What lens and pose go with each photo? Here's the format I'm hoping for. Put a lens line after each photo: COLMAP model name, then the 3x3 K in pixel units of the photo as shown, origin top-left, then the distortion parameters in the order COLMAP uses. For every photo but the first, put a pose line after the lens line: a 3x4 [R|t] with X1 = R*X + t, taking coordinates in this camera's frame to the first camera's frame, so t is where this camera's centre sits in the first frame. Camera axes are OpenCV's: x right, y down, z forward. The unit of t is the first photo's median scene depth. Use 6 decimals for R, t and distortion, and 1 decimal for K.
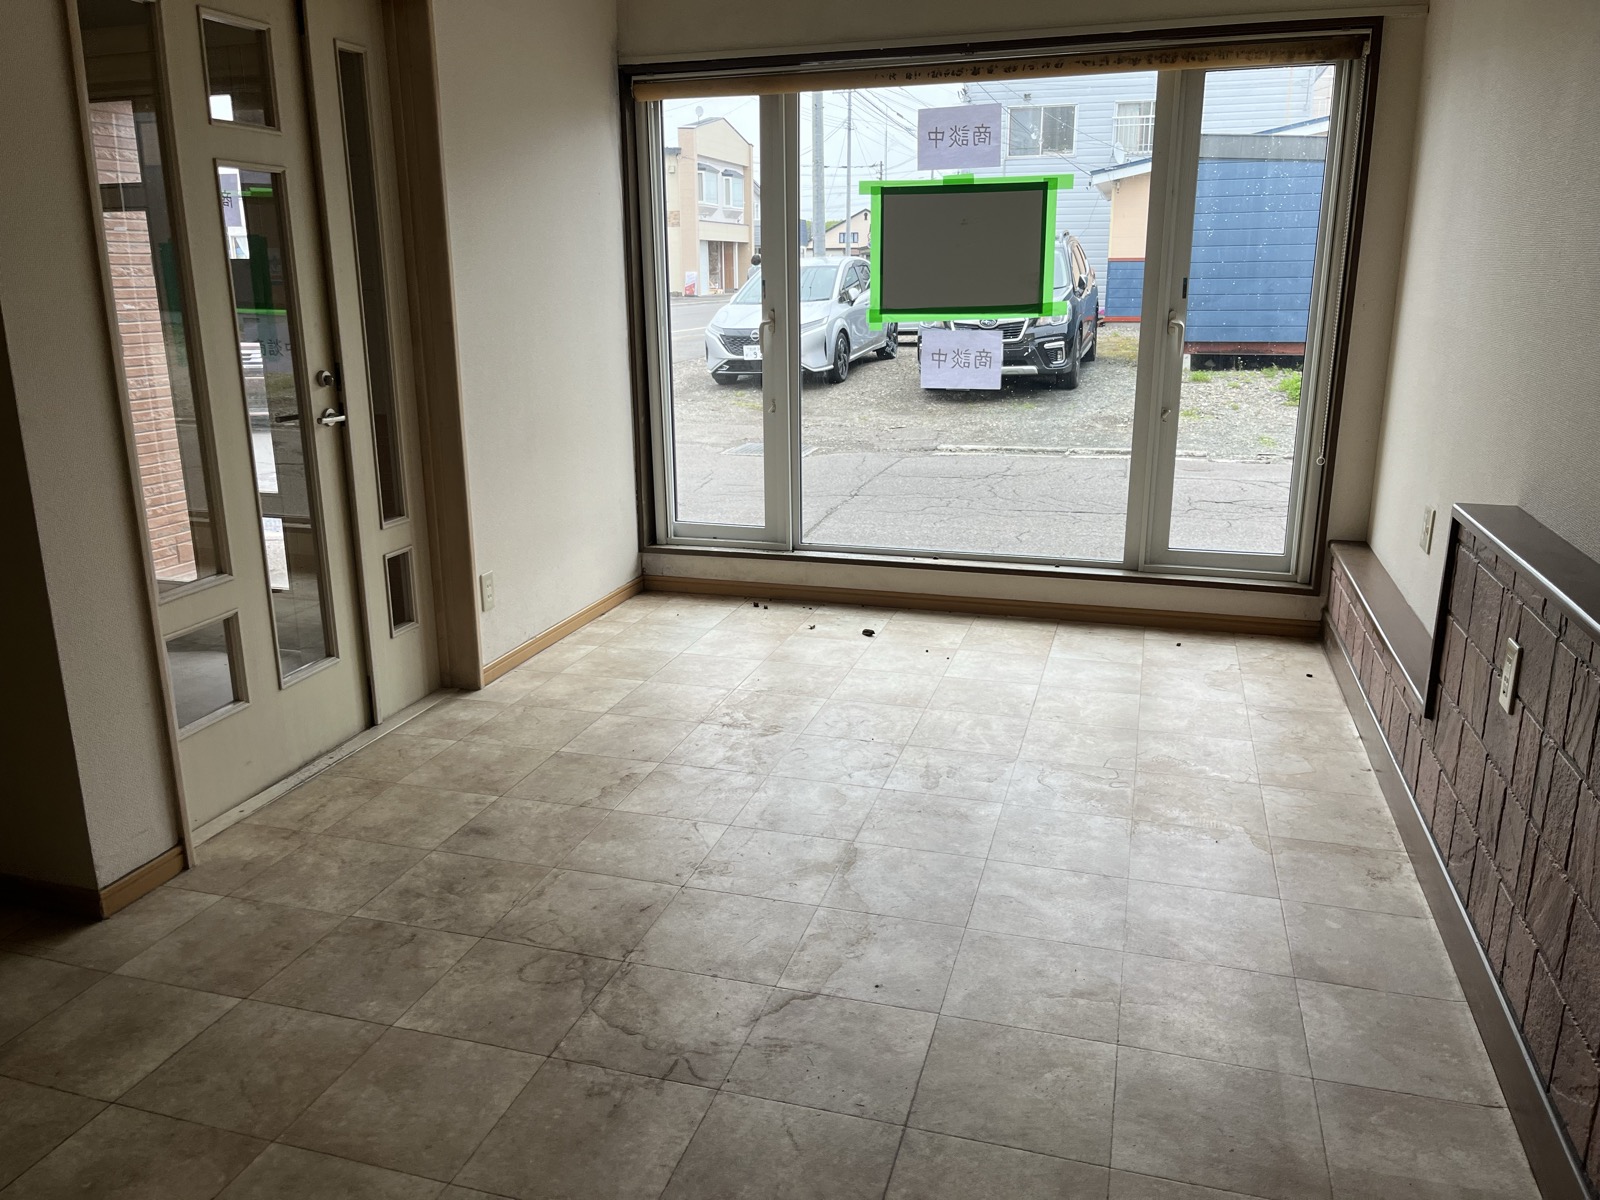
lens RADIAL K [[1205.7, 0, 800.0], [0, 1205.7, 600.0], [0, 0, 1]] dist [0.043450, -0.049139]
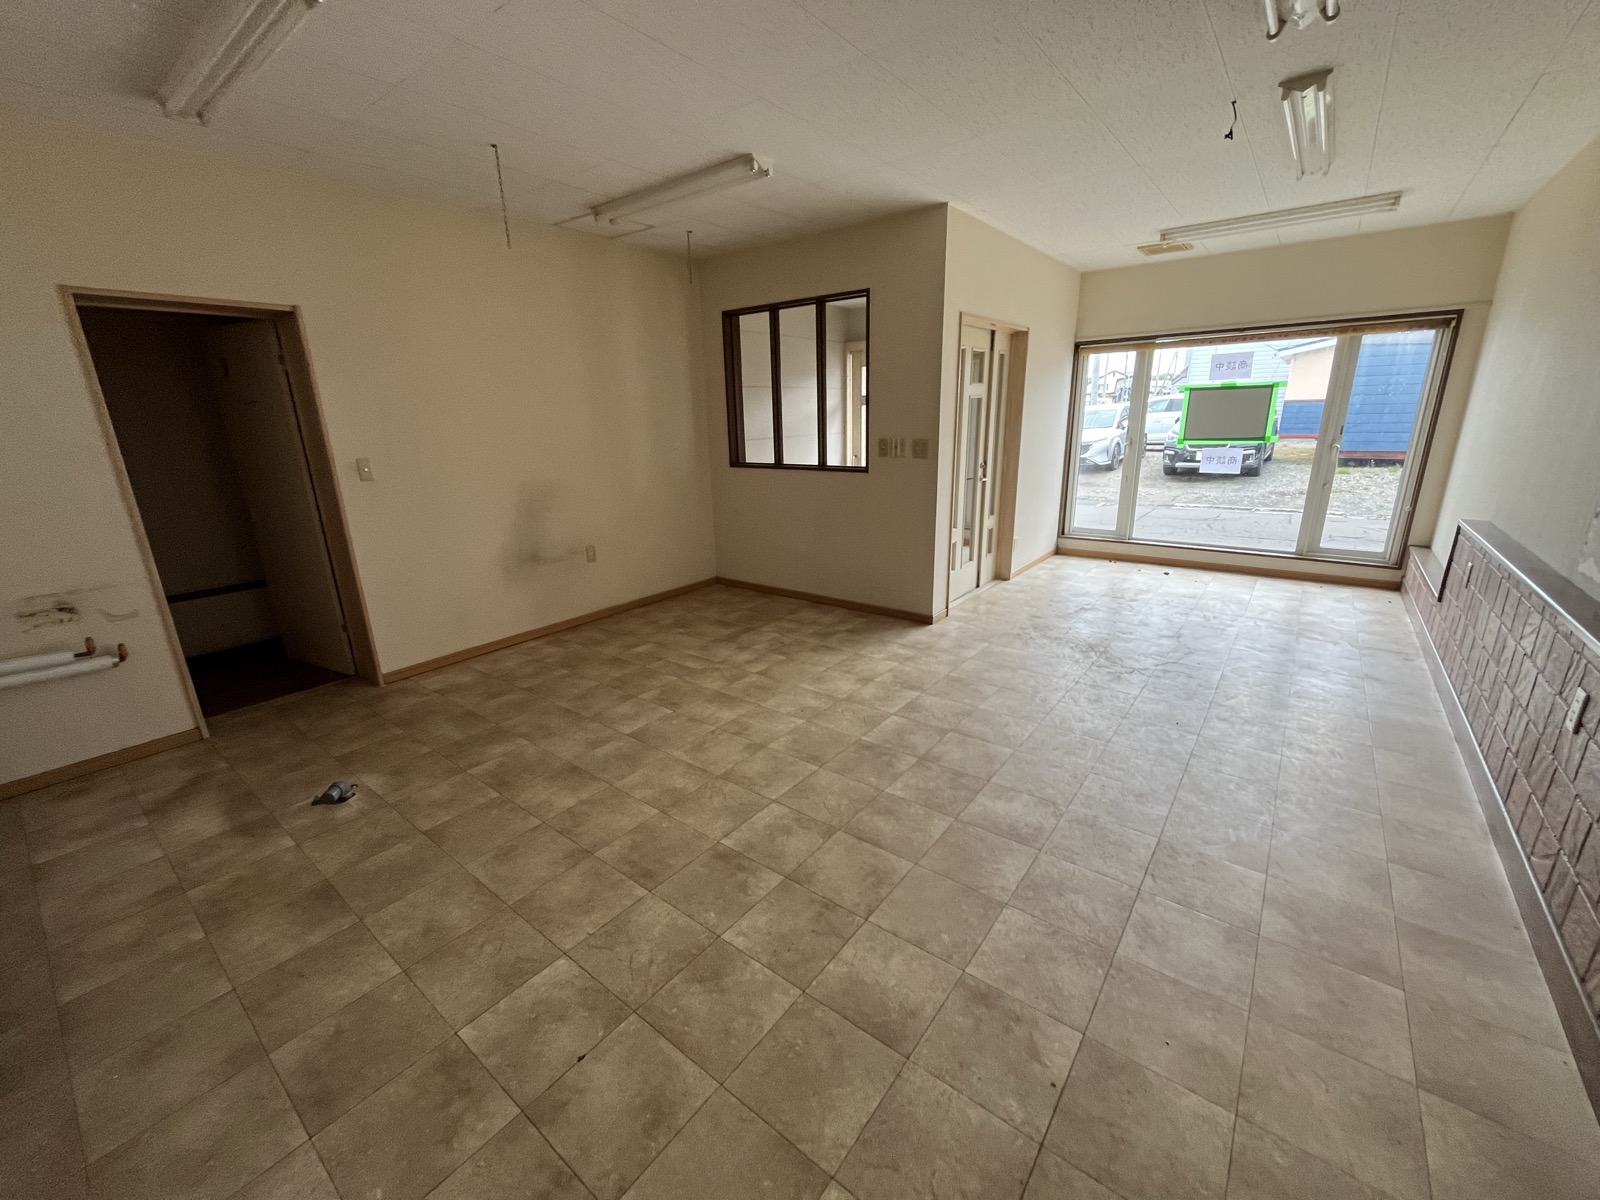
lens RADIAL K [[644.2, 0, 795.6], [0, 644.2, 604.4], [0, 0, 1]] dist [-0.003910, -0.000445]
pose [[0.928292, 0.088644, -0.361133, -0.161467], [-0.078187, 0.995989, 0.043499, 0.090547], [0.363540, -0.012144, 0.931499, -0.472607]]
